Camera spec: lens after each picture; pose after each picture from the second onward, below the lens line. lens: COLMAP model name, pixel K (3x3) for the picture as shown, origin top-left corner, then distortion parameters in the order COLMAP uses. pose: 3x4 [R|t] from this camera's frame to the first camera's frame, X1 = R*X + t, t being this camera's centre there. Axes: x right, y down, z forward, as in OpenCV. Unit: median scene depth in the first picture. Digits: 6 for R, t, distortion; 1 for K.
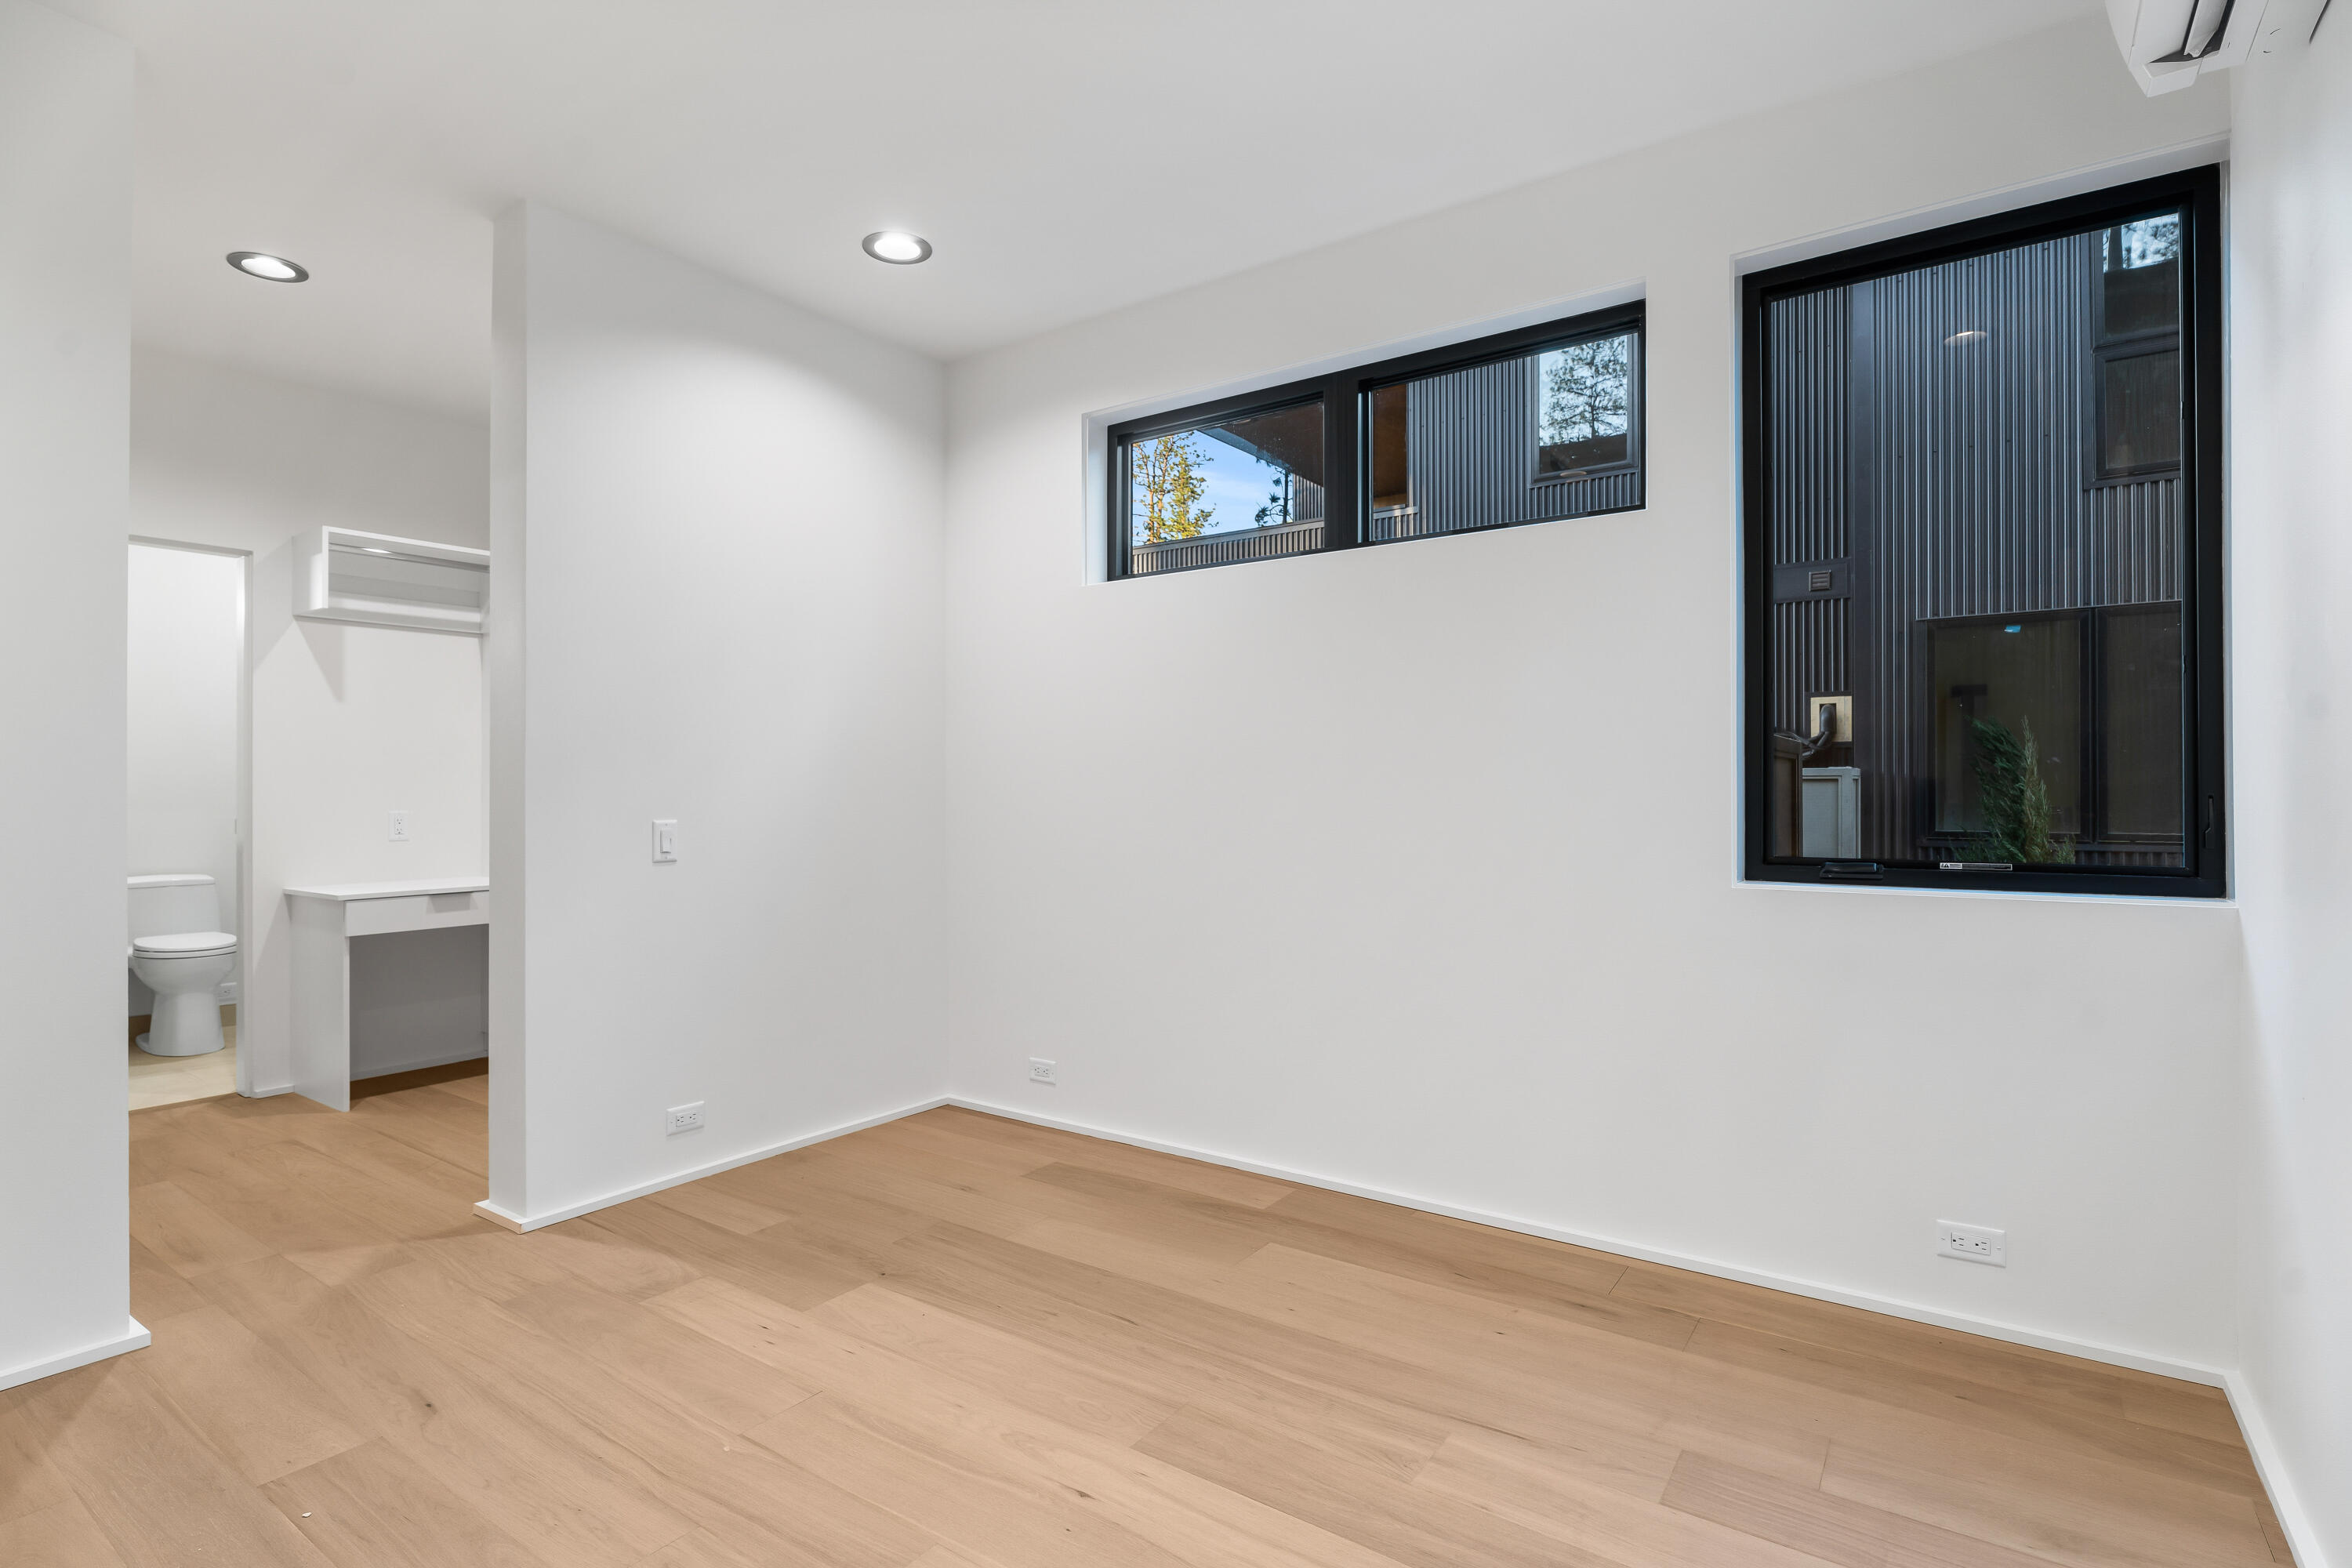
lens RADIAL K [[1136.8, 0, 1174.5], [0, 1136.8, 791.7], [0, 0, 1]] dist [-0.005262, -0.000215]
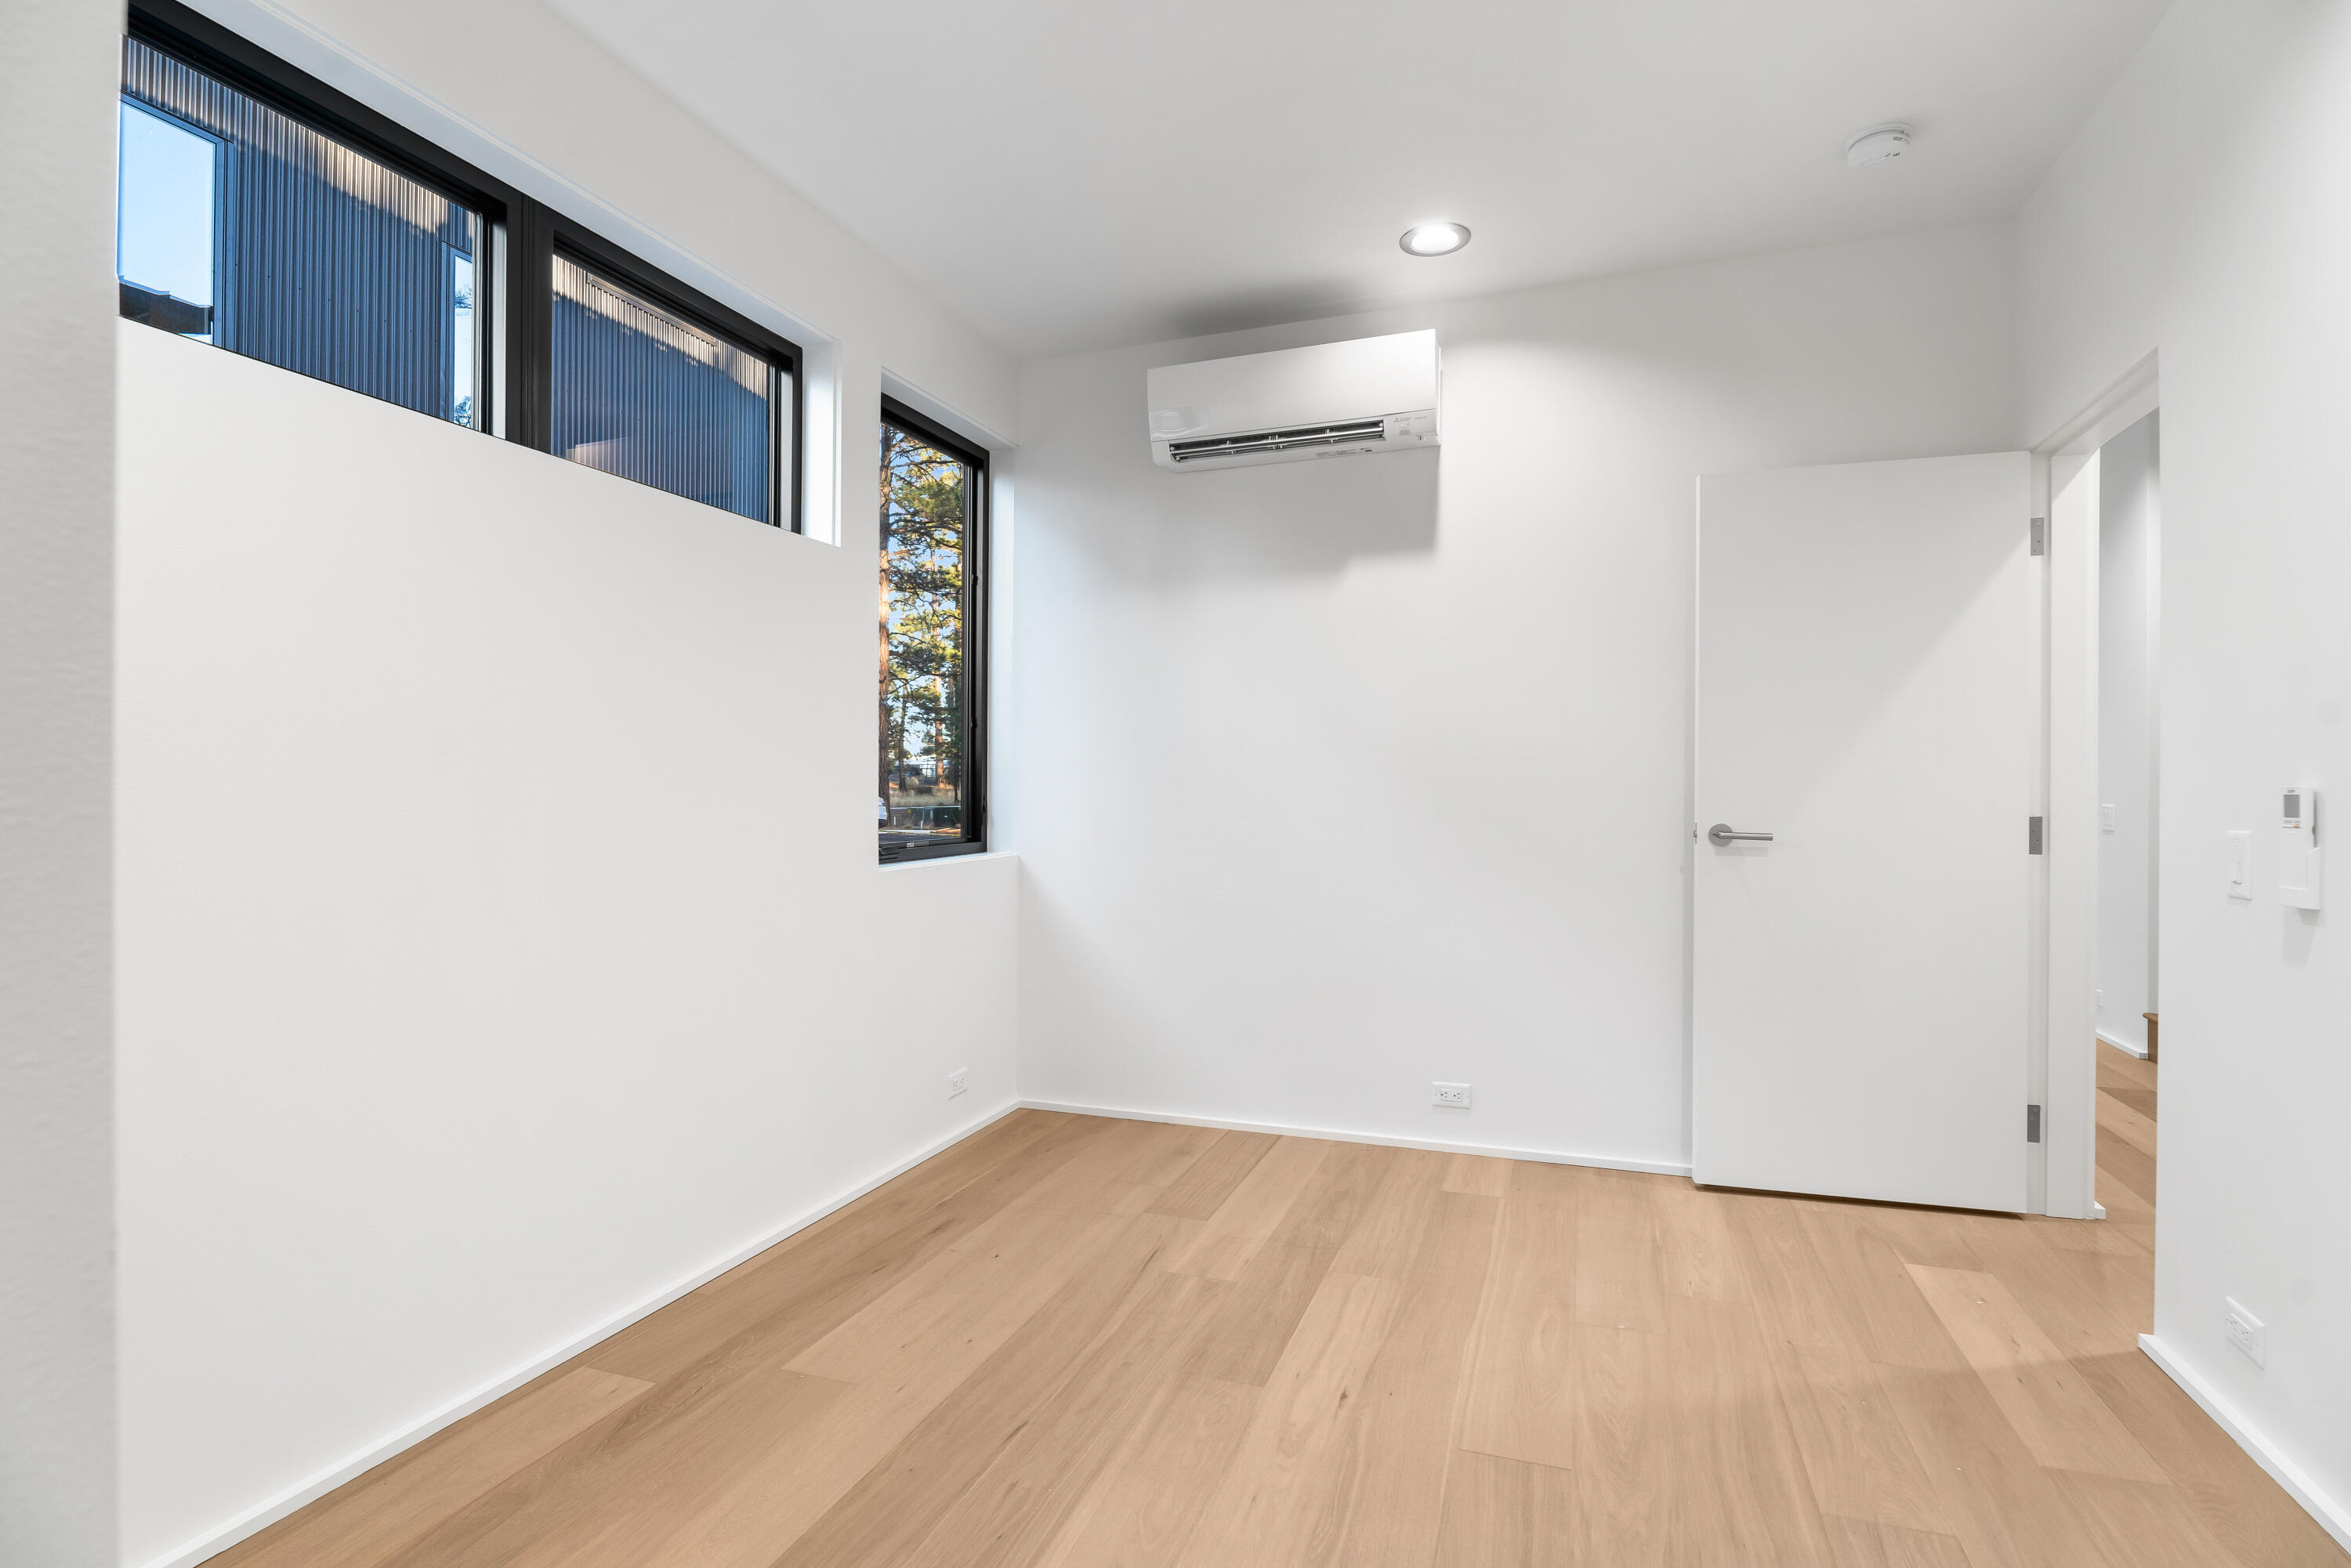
lens RADIAL K [[1120.0, 0, 1175.5], [0, 1120.0, 784.0], [0, 0, 1]] dist [-0.002483, -0.000400]
pose [[-0.256901, 0.011936, 0.966364, -0.926460], [0.004578, 0.999928, -0.011134, 0.005288], [-0.966427, 0.001564, -0.256937, 1.177044]]
